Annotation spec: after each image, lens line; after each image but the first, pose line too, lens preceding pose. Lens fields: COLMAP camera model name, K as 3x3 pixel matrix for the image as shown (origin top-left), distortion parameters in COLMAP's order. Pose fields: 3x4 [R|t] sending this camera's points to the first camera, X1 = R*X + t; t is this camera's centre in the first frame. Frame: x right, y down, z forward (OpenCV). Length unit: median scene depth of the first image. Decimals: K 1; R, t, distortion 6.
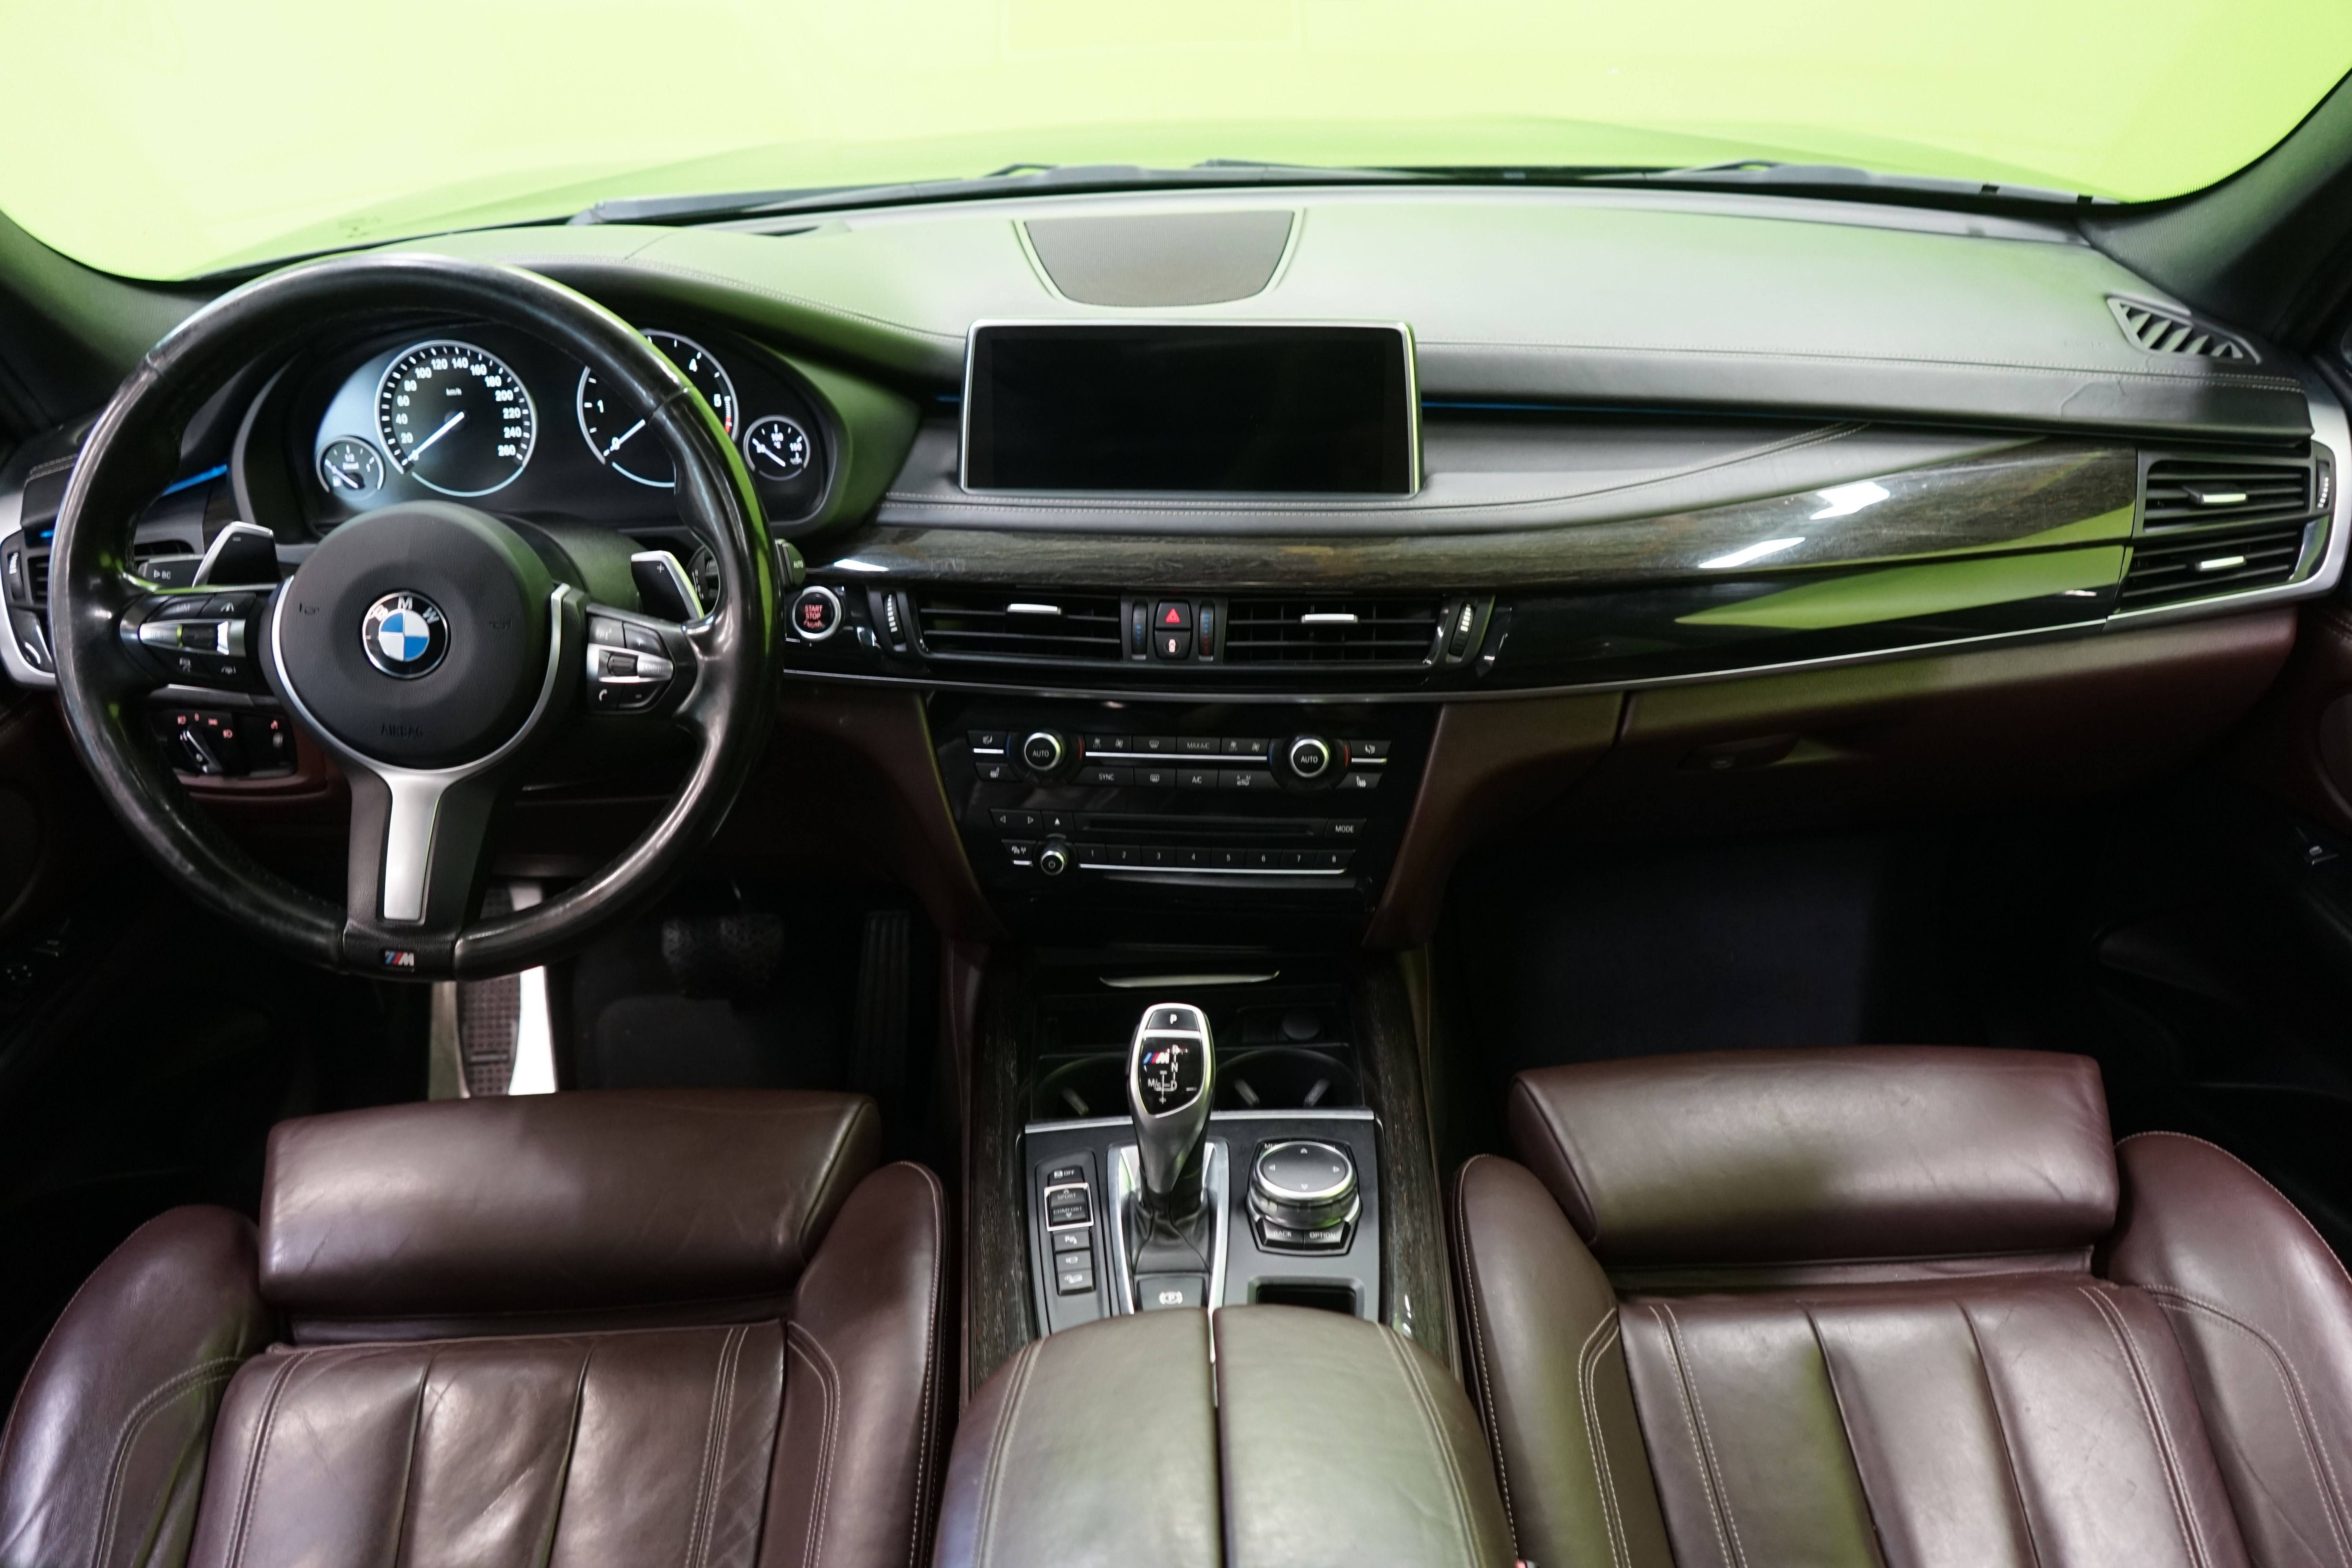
lens RADIAL K [[1984.1, 0, 1176.0], [0, 1984.1, 784.0], [0, 0, 1]] dist [-0.005054, 0.003275]
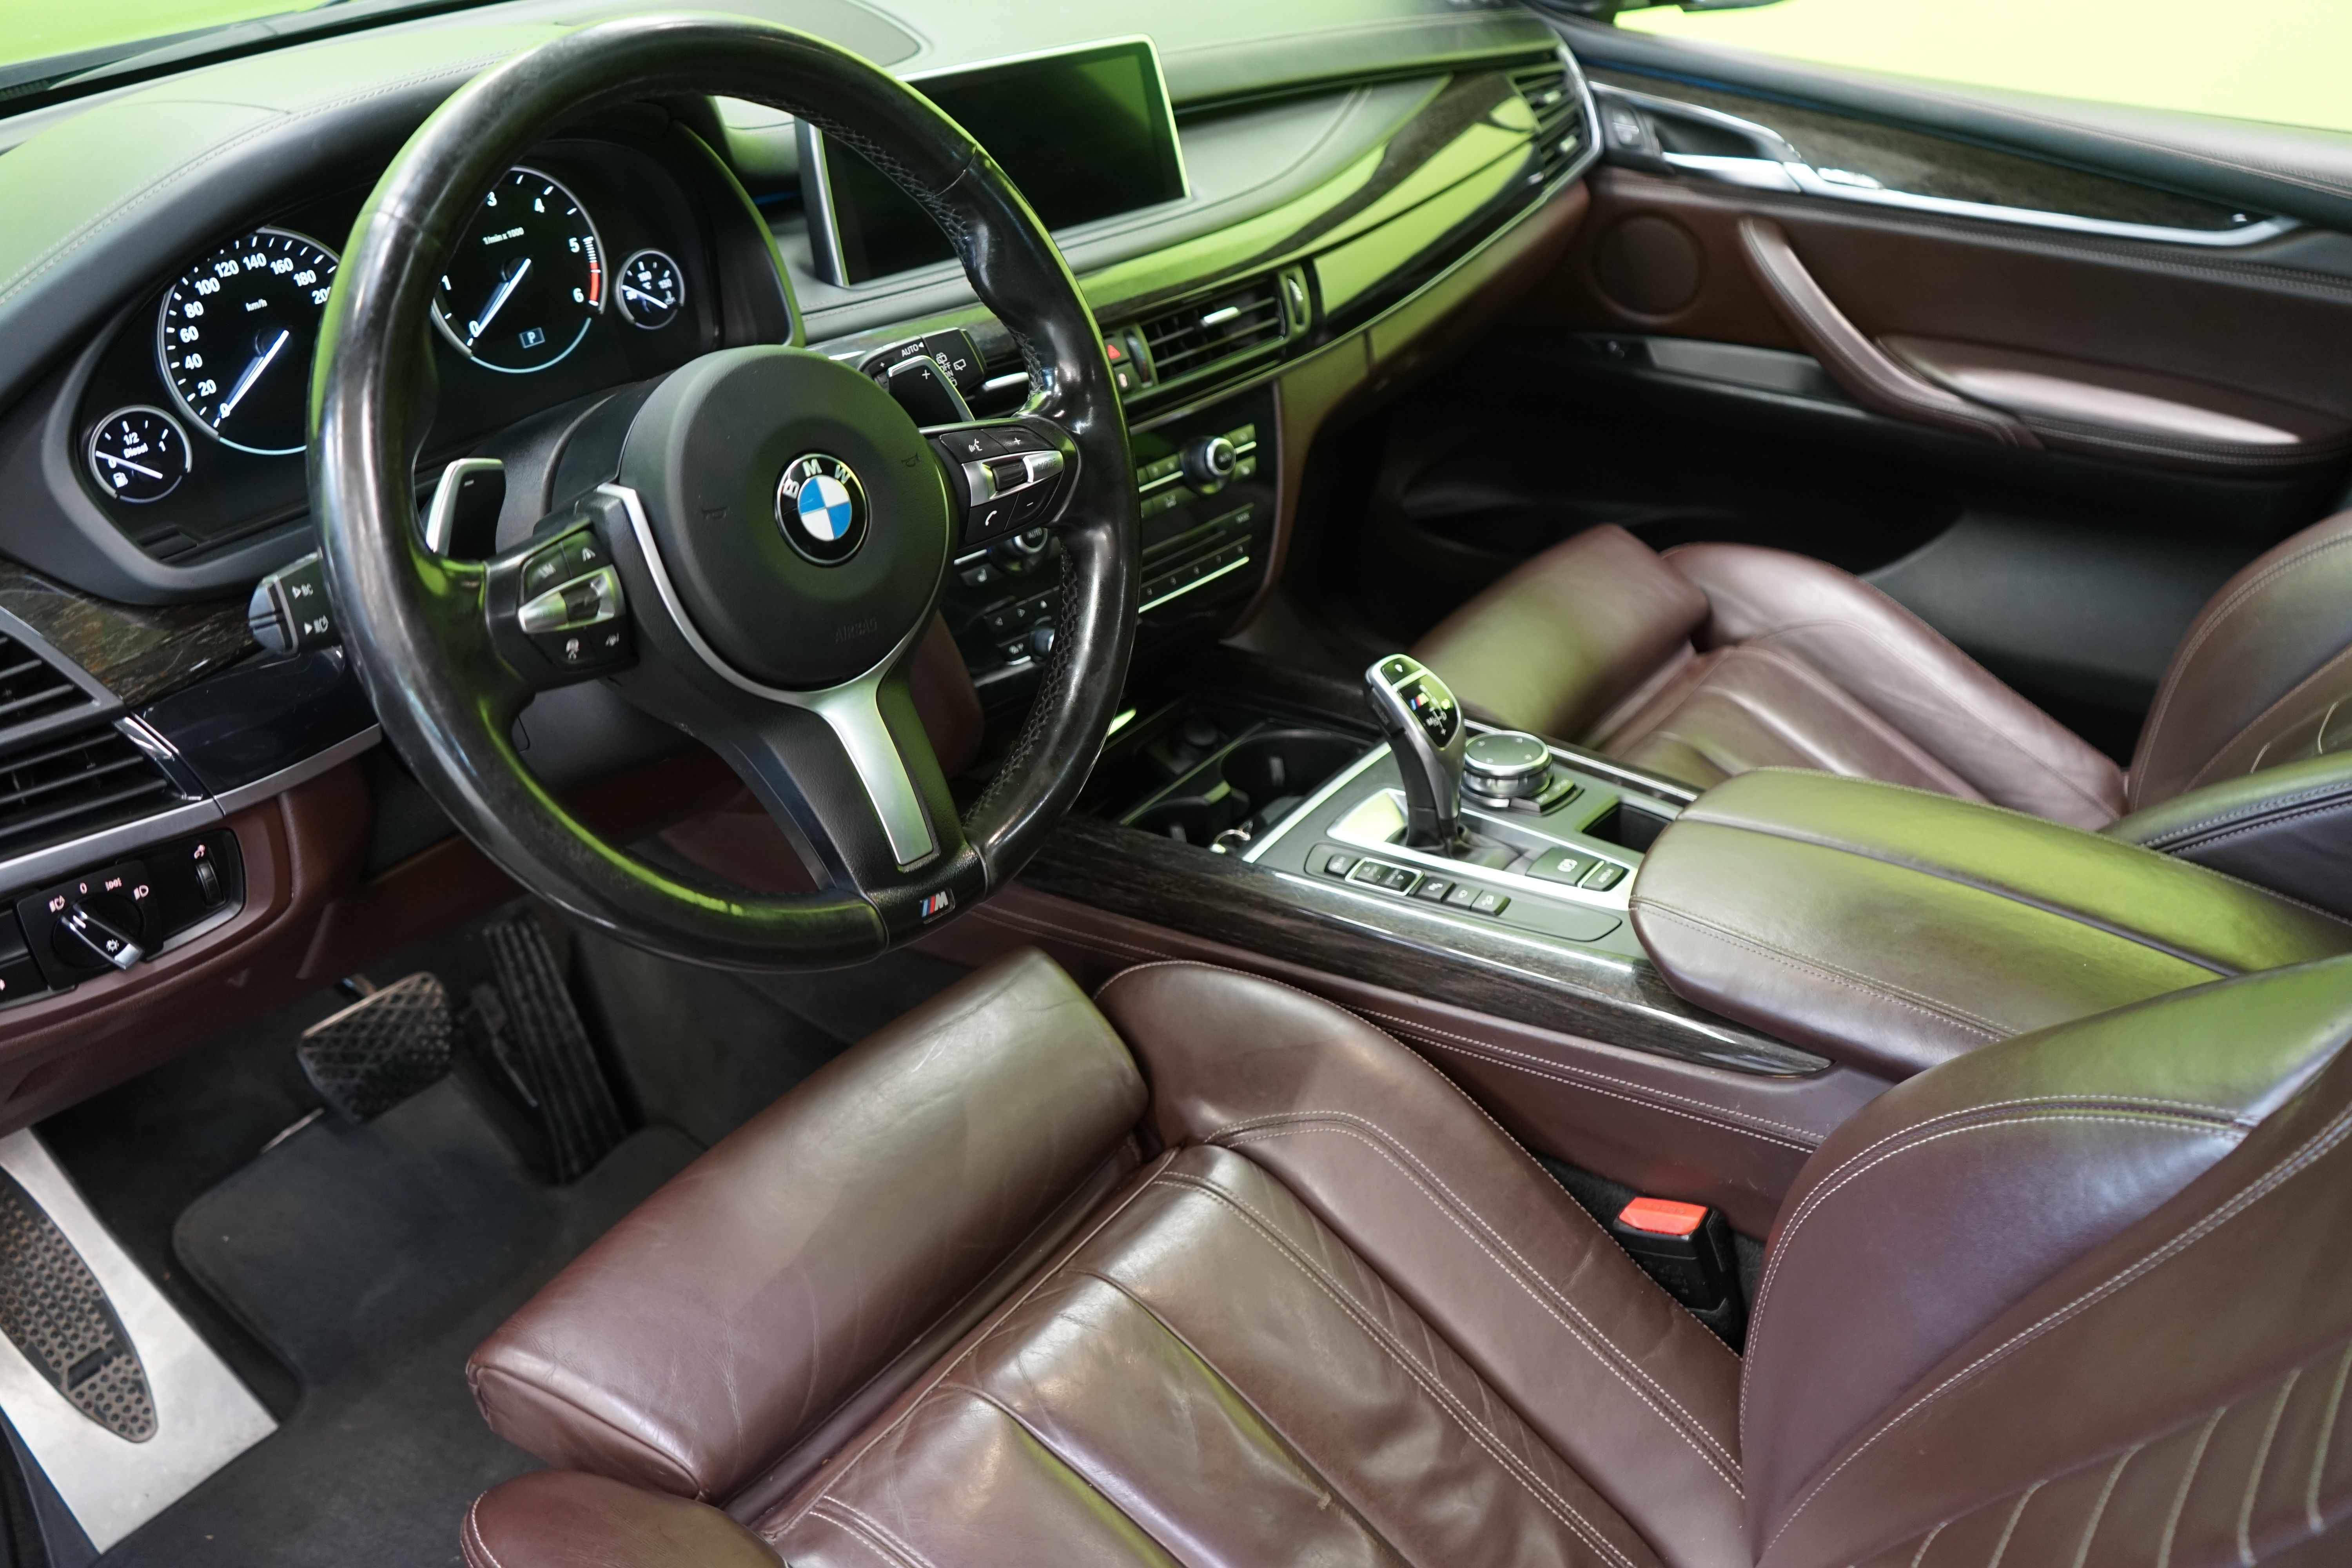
lens RADIAL K [[1984.1, 0, 1176.0], [0, 1984.1, 784.0], [0, 0, 1]] dist [-0.005054, 0.003275]
pose [[0.588047, -0.378589, 0.714753, -0.740473], [0.355698, 0.914697, 0.191853, -0.062508], [-0.726416, 0.141417, 0.672548, 0.321151]]
